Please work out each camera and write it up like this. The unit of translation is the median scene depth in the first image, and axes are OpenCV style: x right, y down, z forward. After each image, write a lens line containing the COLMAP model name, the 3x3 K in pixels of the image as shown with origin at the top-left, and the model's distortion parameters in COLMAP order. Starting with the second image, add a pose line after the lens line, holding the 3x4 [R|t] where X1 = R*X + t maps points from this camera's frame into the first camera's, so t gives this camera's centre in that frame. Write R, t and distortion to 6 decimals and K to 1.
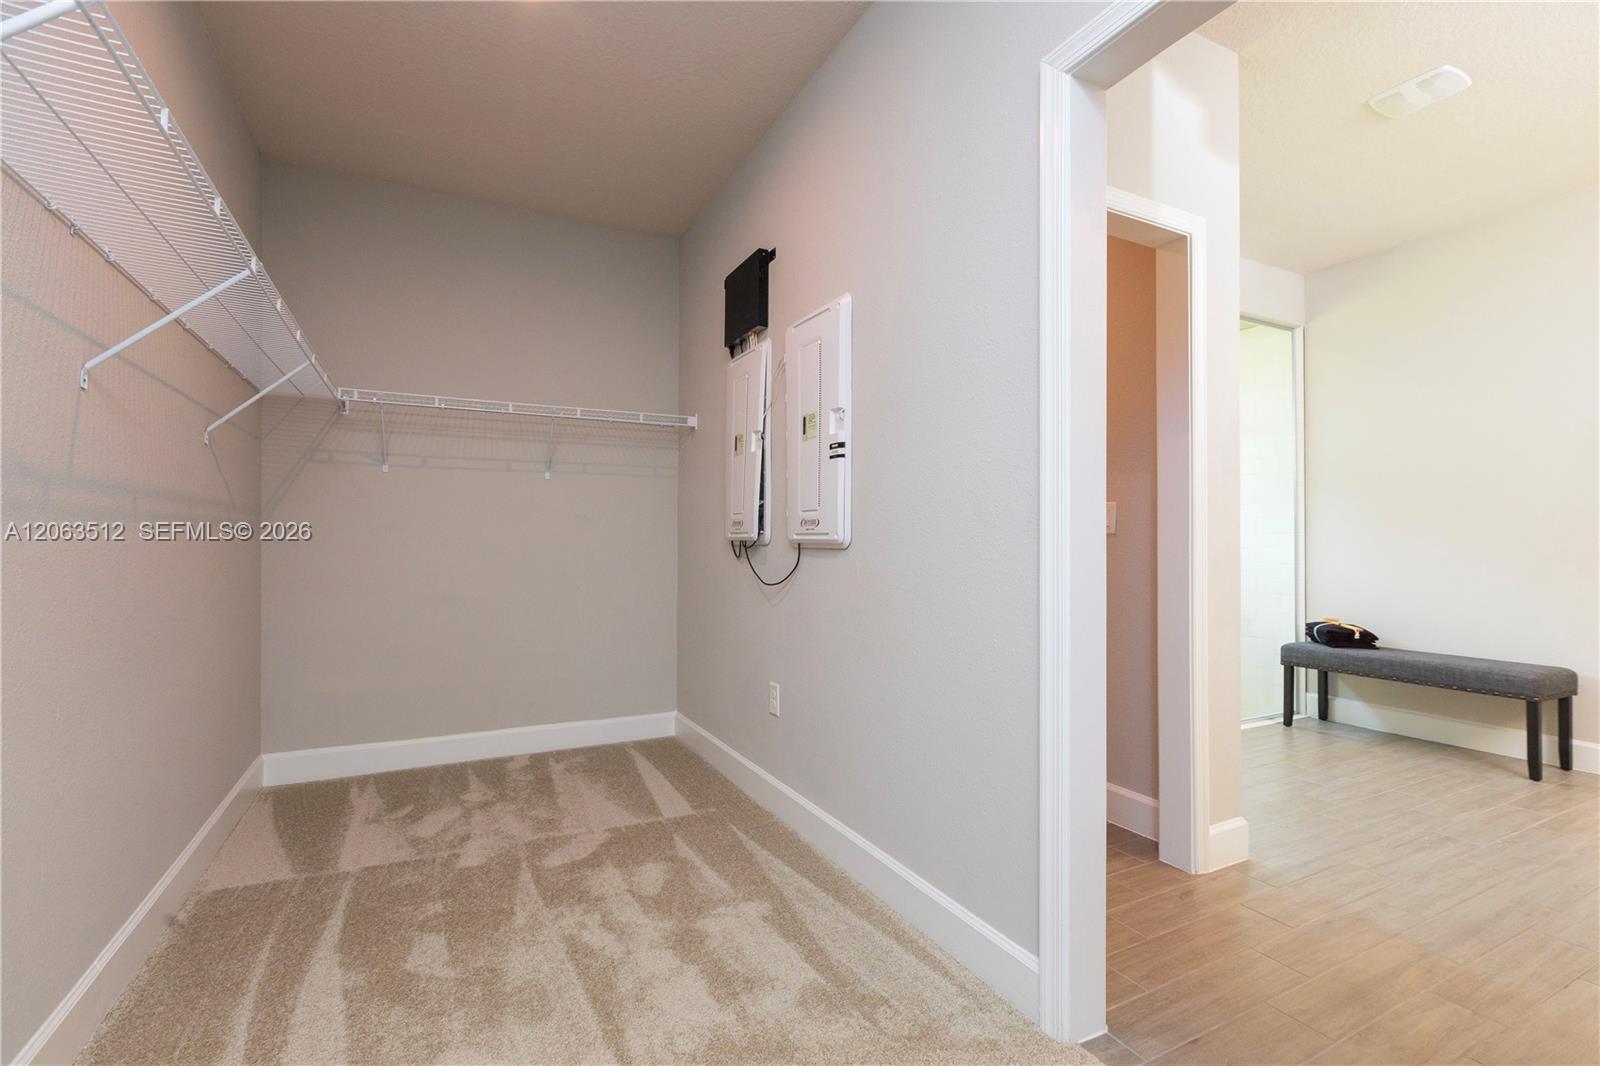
lens RADIAL K [[692.3, 0, 800.0], [0, 692.3, 533.0], [0, 0, 1]] dist [0.001501, -0.000049]
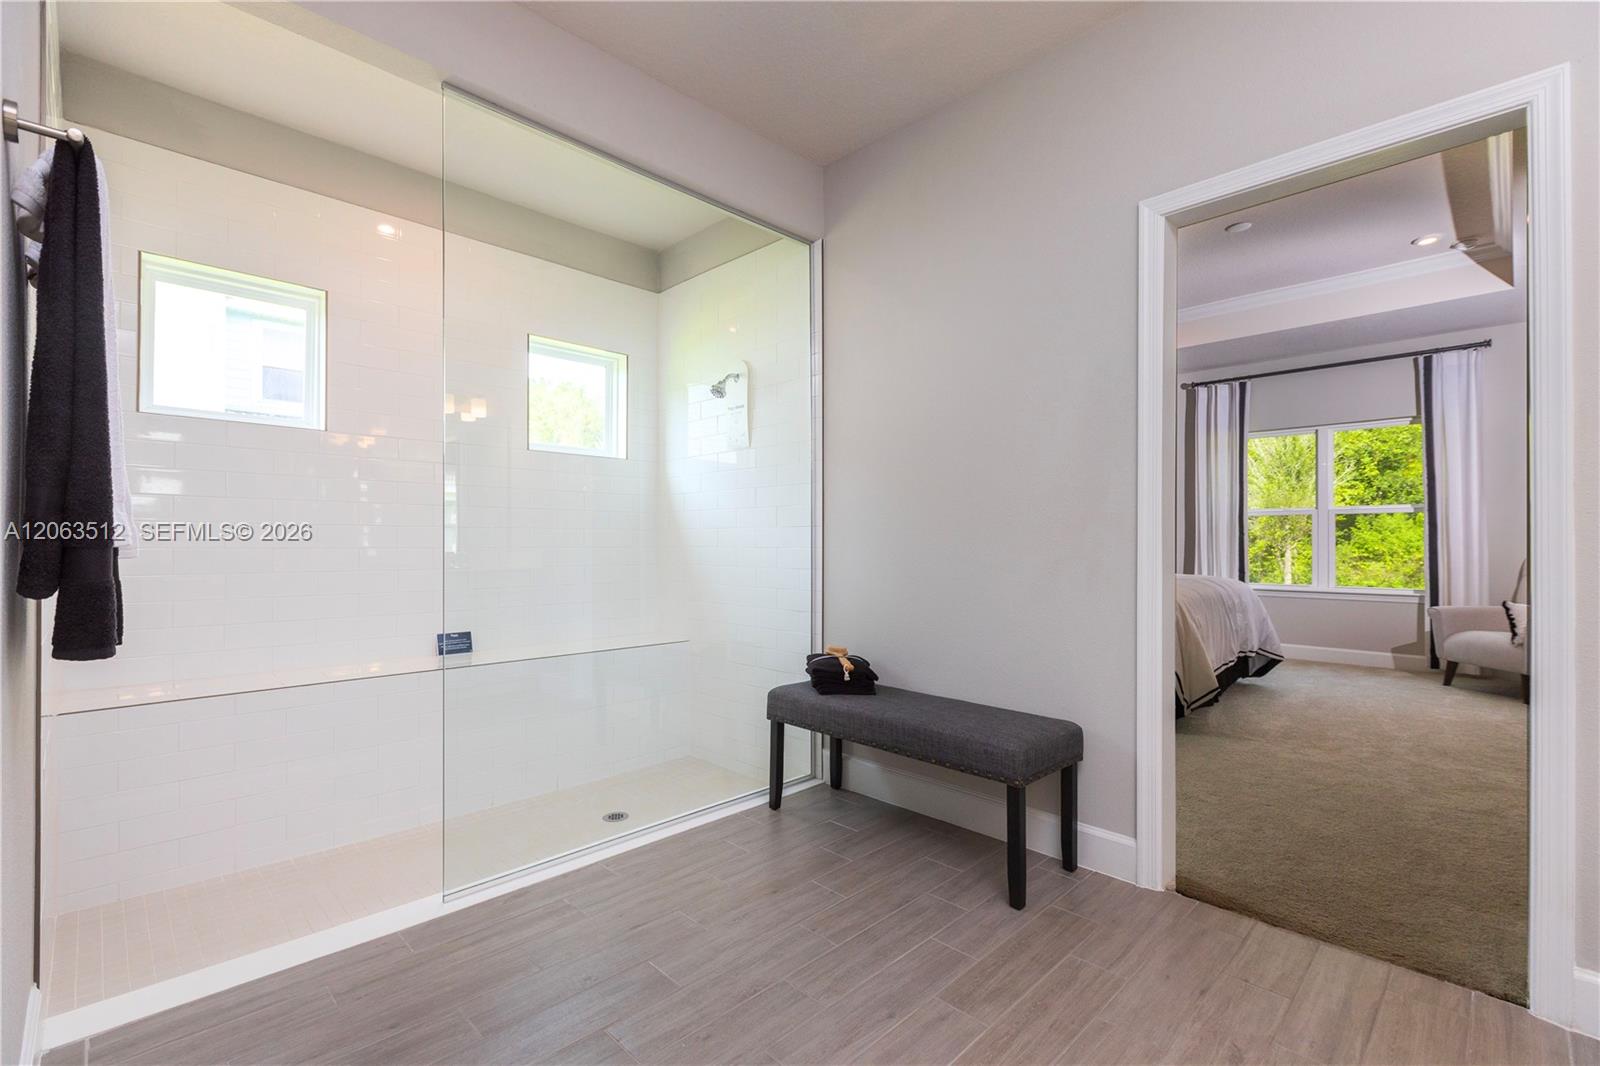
lens RADIAL K [[720.2, 0, 753.1], [0, 720.2, 532.7], [0, 0, 1]] dist [0.002621, 0.000228]
pose [[0.961775, -0.001157, 0.273839, 0.482457], [-0.000214, 0.999988, 0.004977, 0.003273], [-0.273841, -0.004846, 0.961763, 0.319532]]
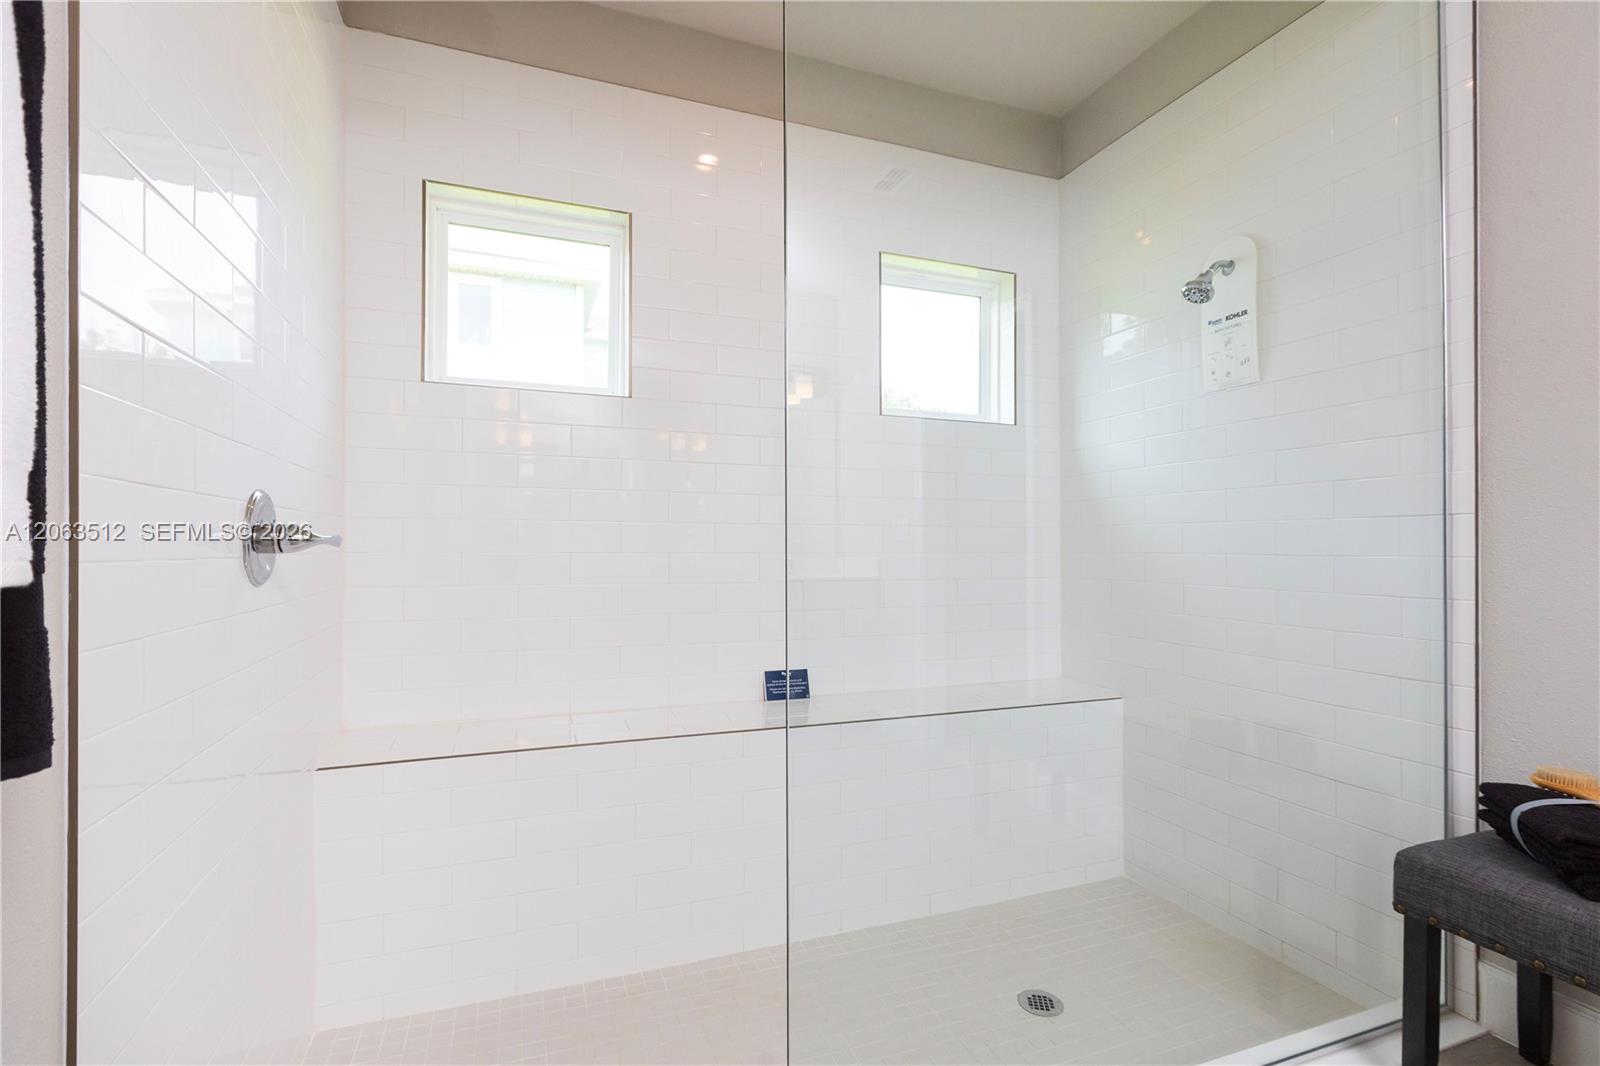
lens RADIAL K [[720.2, 0, 753.1], [0, 720.2, 532.7], [0, 0, 1]] dist [0.002621, 0.000228]
pose [[0.990315, -0.004397, -0.138769, 0.435534], [0.004894, 0.999983, 0.003238, 0.006117], [0.138752, -0.003886, 0.990320, 0.610973]]
